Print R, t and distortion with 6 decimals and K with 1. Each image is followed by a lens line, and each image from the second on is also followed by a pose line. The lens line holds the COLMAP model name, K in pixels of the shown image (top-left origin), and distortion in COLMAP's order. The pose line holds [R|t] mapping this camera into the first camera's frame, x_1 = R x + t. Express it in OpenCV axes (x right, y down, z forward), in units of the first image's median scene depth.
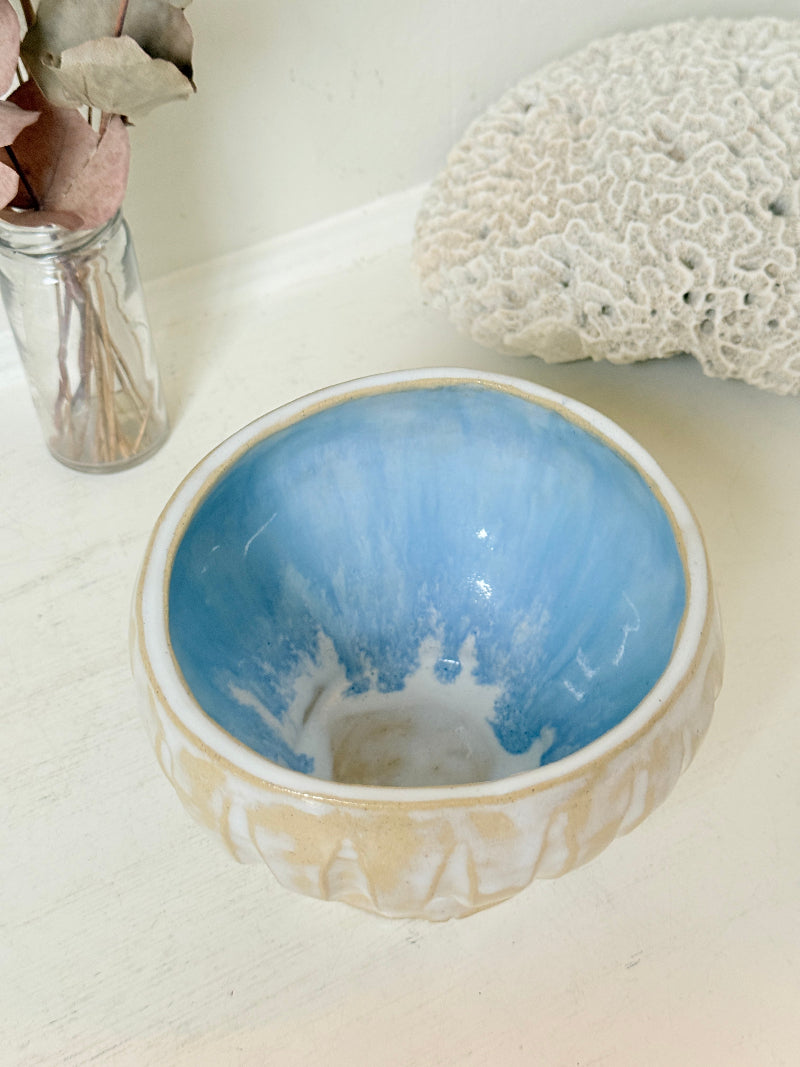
lens RADIAL K [[1580.0, 0, 377.1], [0, 1580.0, 515.1], [0, 0, 1]] dist [0.160809, 0.000578]
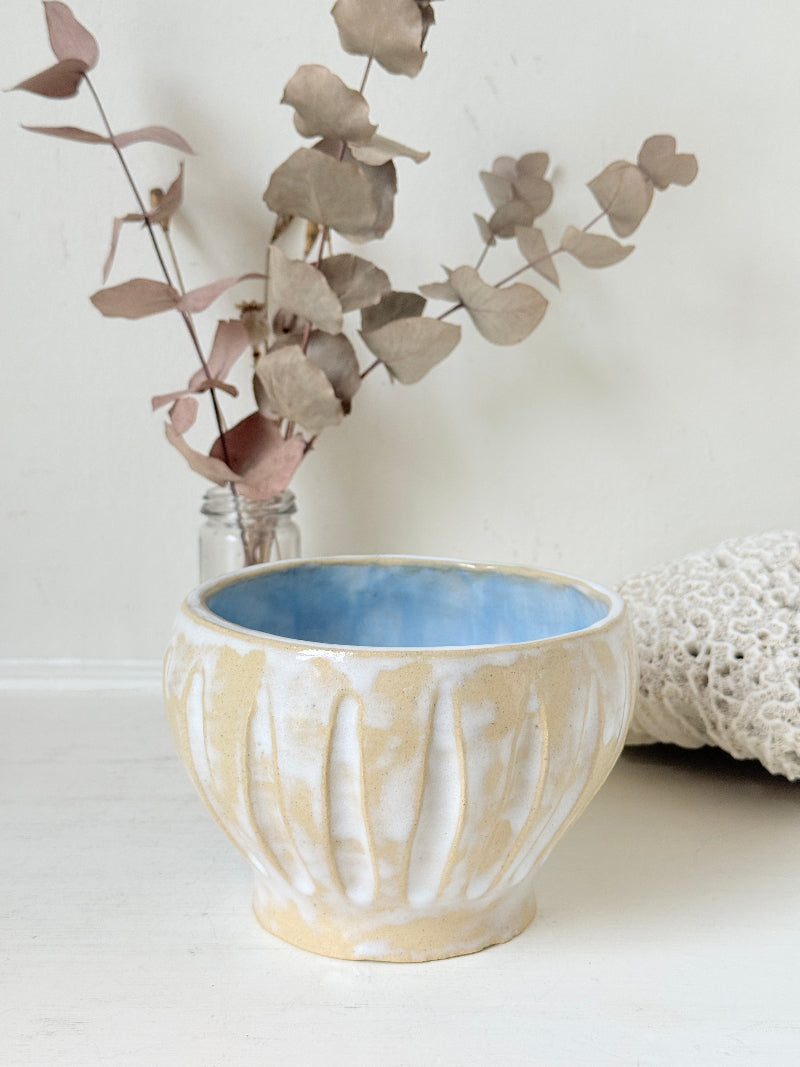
lens RADIAL K [[1580.0, 0, 377.1], [0, 1580.0, 515.1], [0, 0, 1]] dist [0.160809, 0.000578]
pose [[0.879572, 0.114210, -0.461854, 0.515401], [-0.381421, 0.749524, -0.541047, 0.502528], [0.284378, 0.652051, 0.702822, 0.055169]]
